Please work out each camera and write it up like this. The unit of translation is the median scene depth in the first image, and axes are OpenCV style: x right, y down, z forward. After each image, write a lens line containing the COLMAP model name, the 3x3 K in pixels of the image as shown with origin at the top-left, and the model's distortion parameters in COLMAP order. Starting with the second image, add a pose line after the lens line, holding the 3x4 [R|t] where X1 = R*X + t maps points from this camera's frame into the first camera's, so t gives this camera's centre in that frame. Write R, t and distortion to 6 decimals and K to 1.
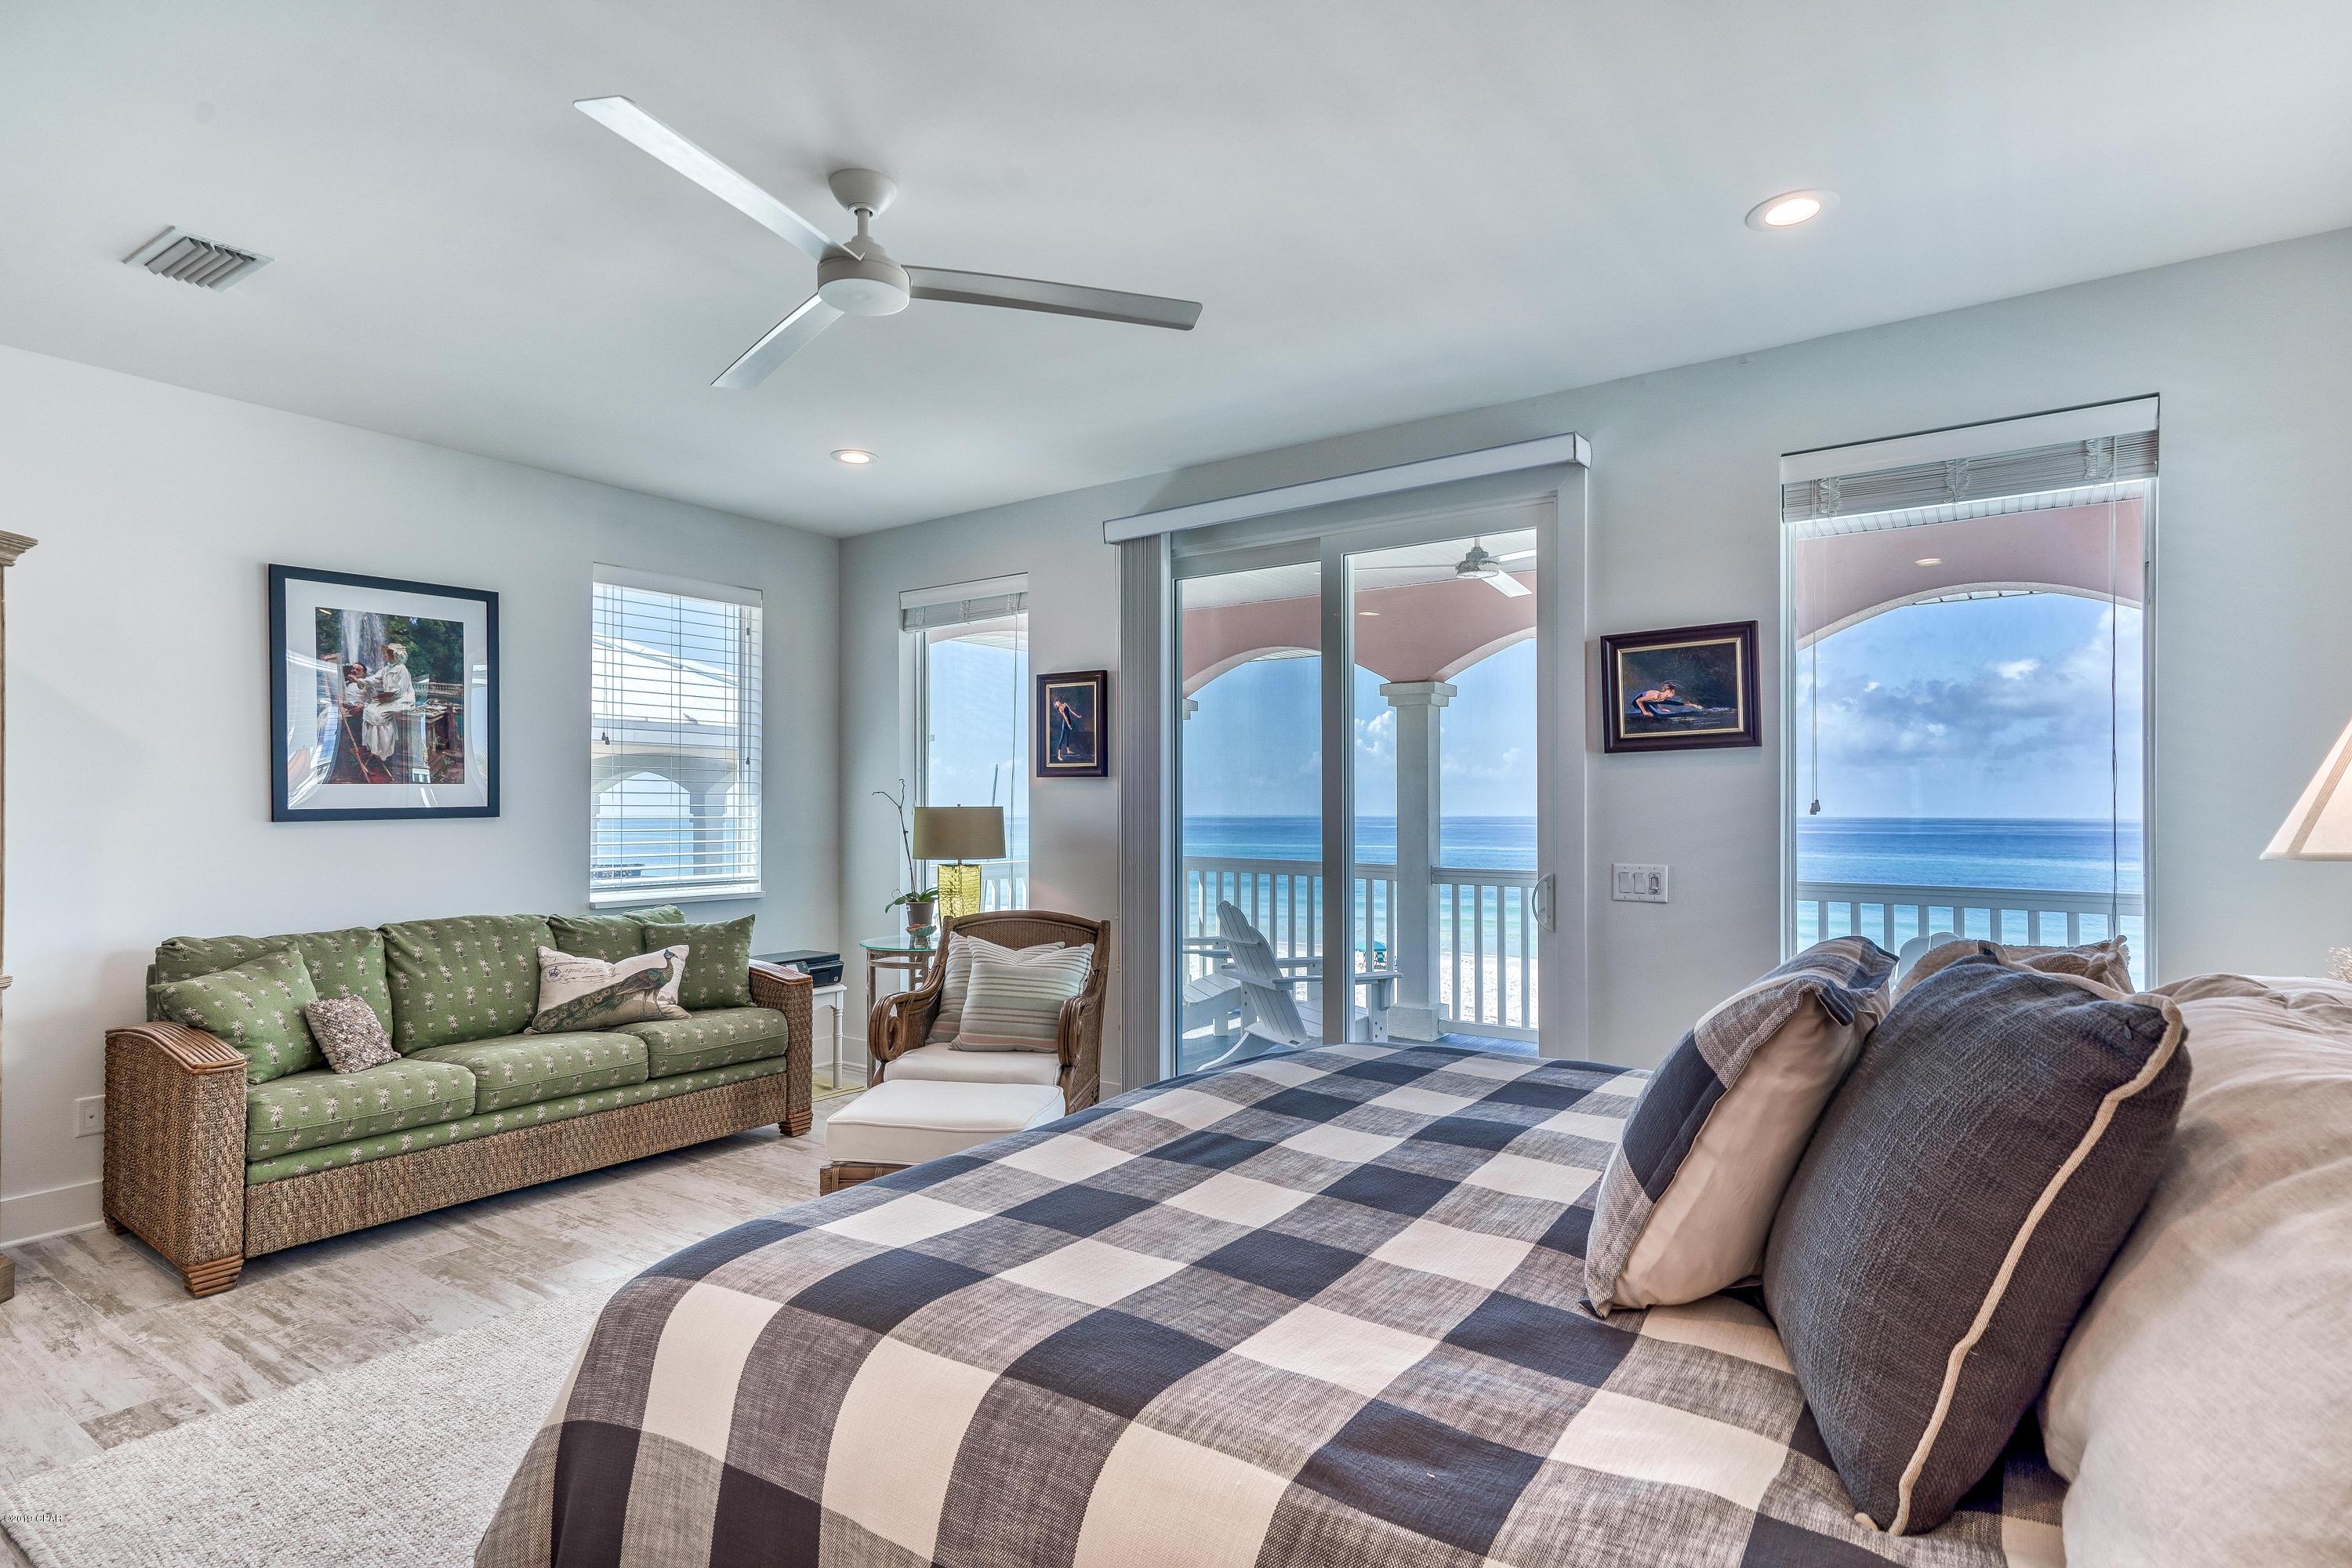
lens RADIAL K [[1195.2, 0, 1100.4], [0, 1195.2, 807.6], [0, 0, 1]] dist [0.024527, 0.001523]
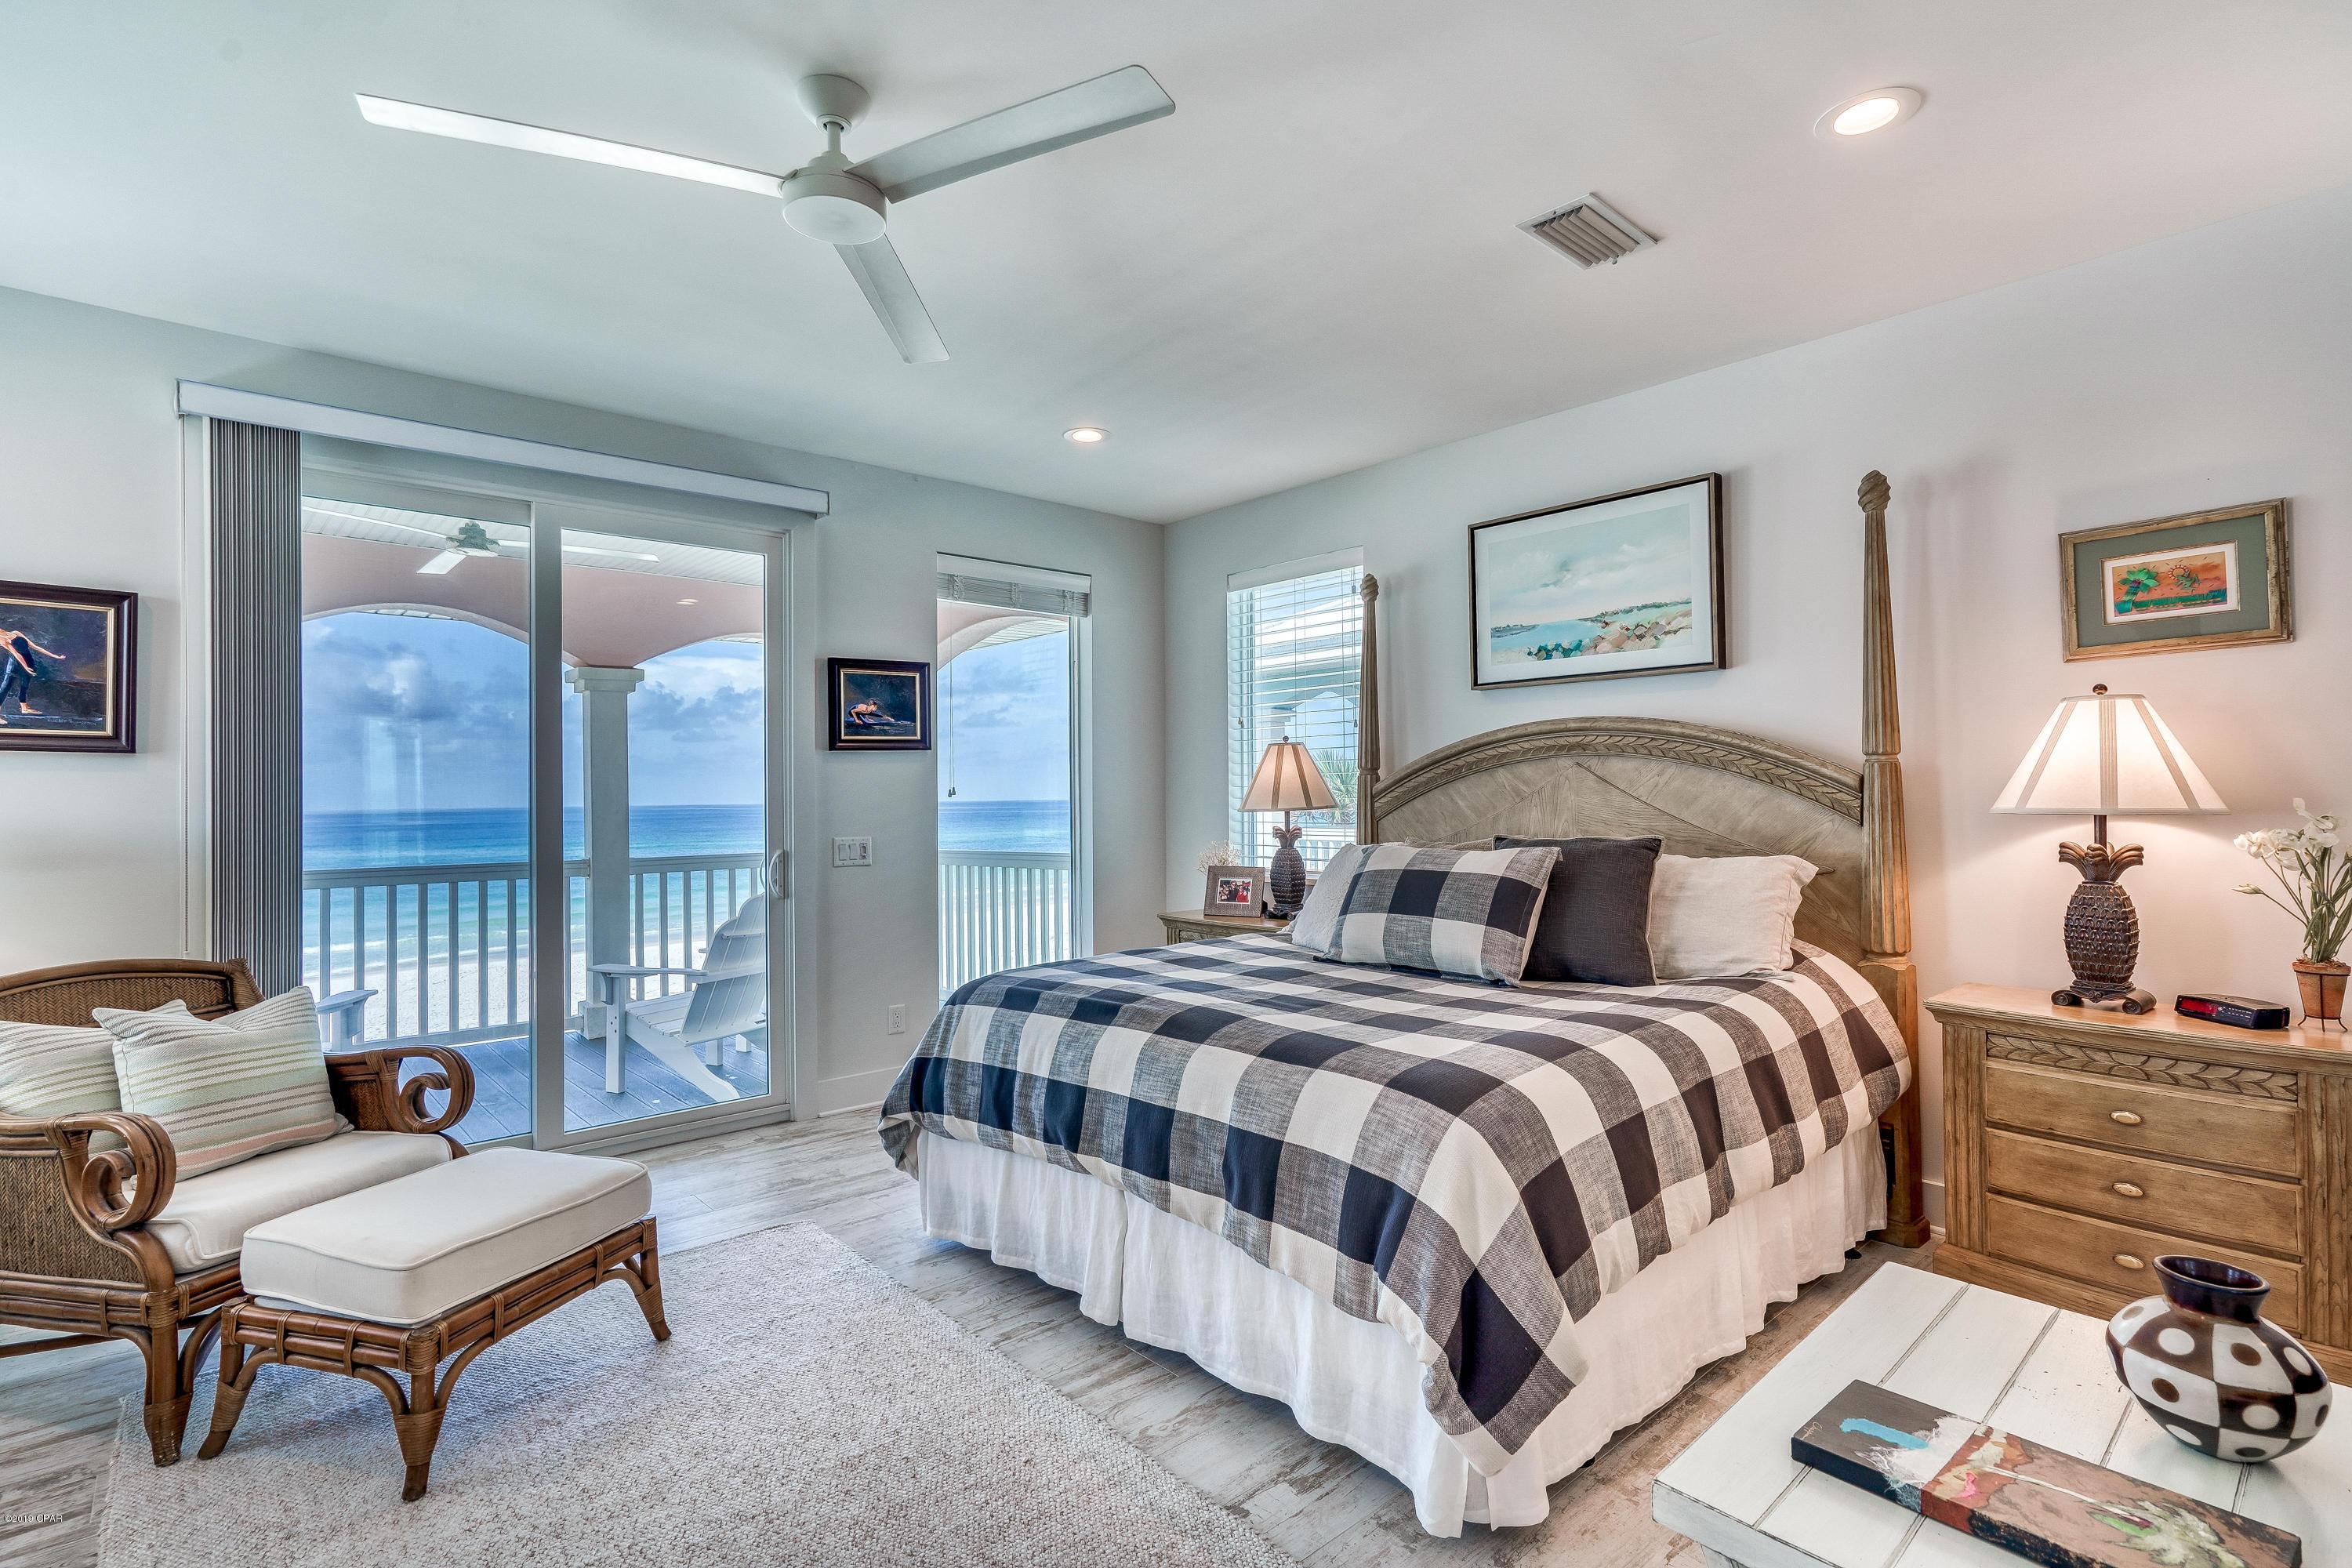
lens RADIAL K [[1099.3, 0, 1186.5], [0, 1099.3, 764.2], [0, 0, 1]] dist [-0.011977, 0.011238]
pose [[0.170702, 0.023153, 0.985051, -0.648988], [0.022394, 0.999375, -0.027370, 0.007756], [-0.985068, 0.026731, 0.170077, 0.451770]]
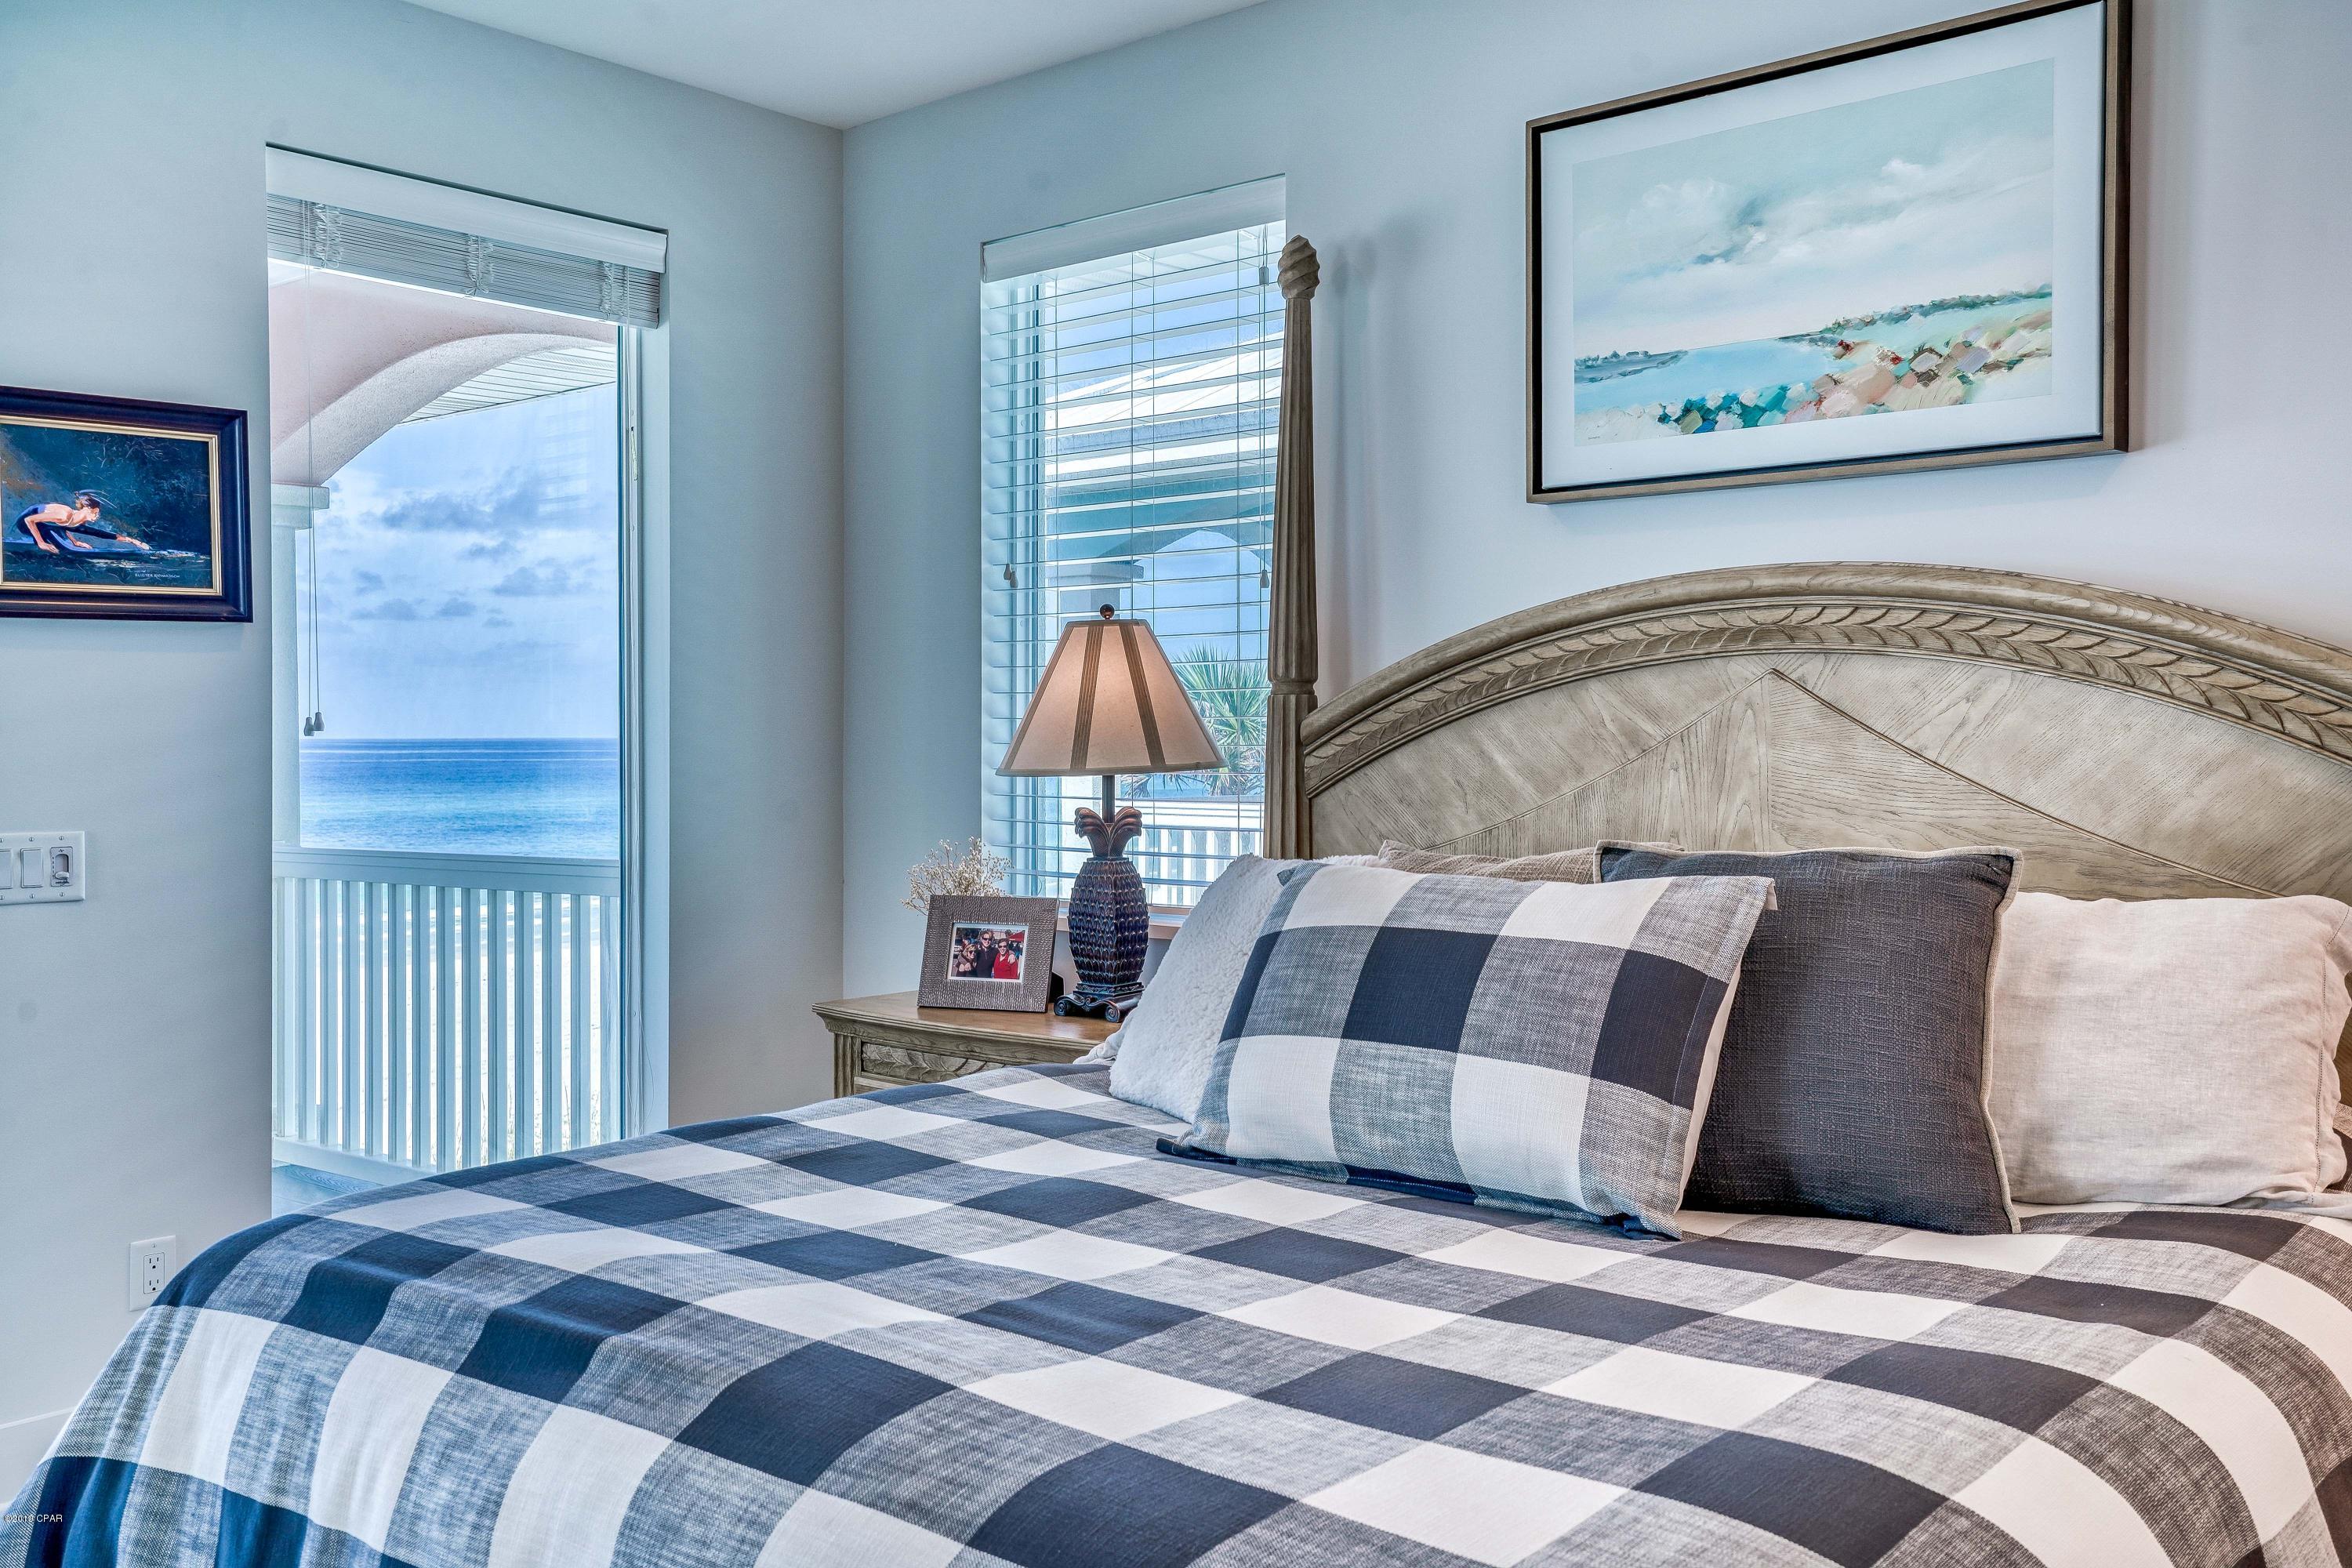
lens RADIAL K [[2054.4, 0, 1238.2], [0, 2054.4, 748.0], [0, 0, 1]] dist [0.064878, 0.010027]
pose [[0.027211, -0.009659, 0.999583, -0.443564], [0.013709, 0.999863, 0.009288, 0.007518], [-0.999536, 0.013450, 0.027340, 0.458895]]
